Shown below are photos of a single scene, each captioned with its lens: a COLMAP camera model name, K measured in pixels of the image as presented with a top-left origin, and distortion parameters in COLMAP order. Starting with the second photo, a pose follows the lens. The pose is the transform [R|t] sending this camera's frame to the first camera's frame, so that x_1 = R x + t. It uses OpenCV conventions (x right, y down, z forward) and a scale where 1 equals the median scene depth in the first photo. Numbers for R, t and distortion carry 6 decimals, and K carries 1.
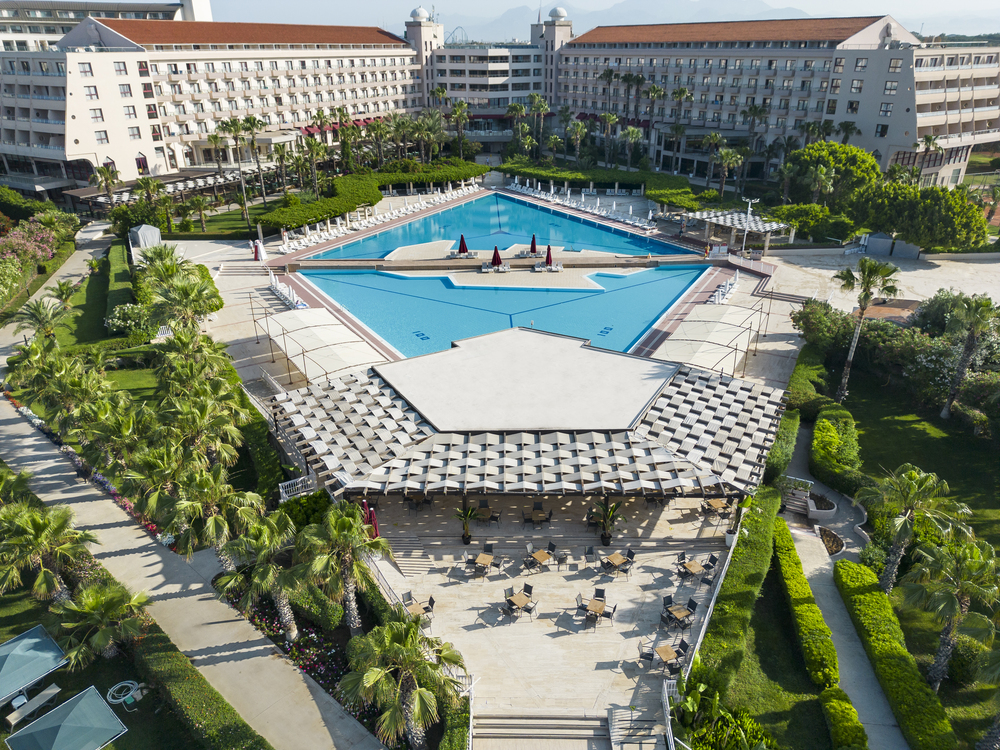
lens RADIAL K [[688.7, 0, 497.9], [0, 688.7, 376.8], [0, 0, 1]] dist [0.029731, -0.009330]
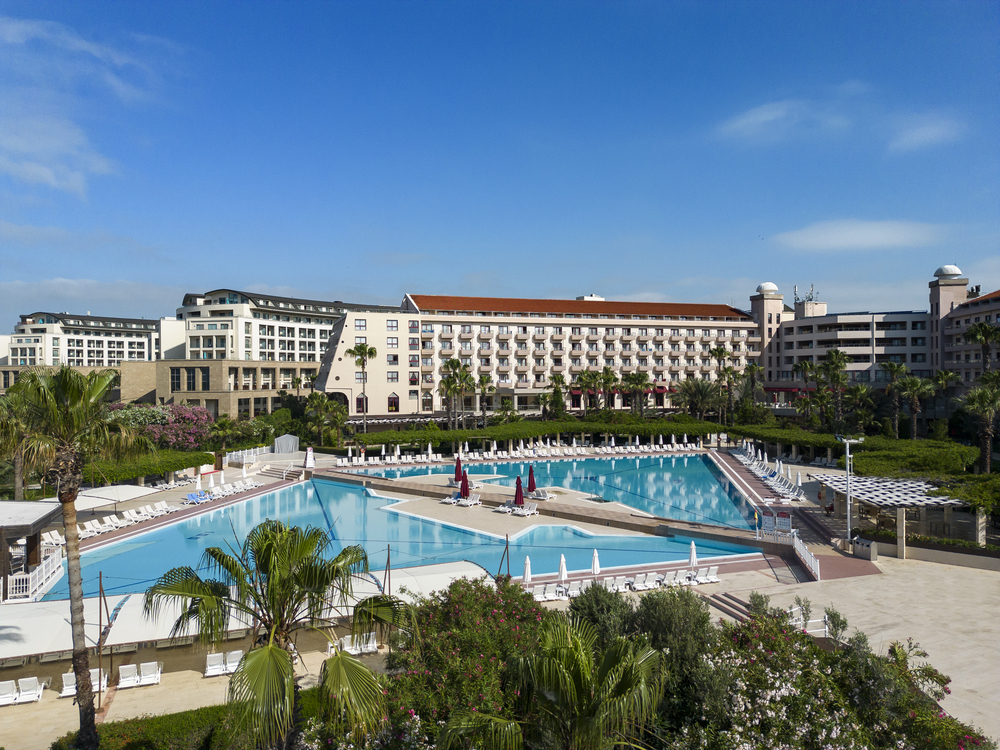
lens RADIAL K [[688.7, 0, 501.0], [0, 688.7, 371.7], [0, 0, 1]] dist [0.029731, -0.009330]
pose [[0.739078, -0.003523, -0.673611, 0.279548], [-0.288433, 0.902024, -0.321184, -0.033412], [0.608745, 0.431671, 0.665650, 0.260794]]
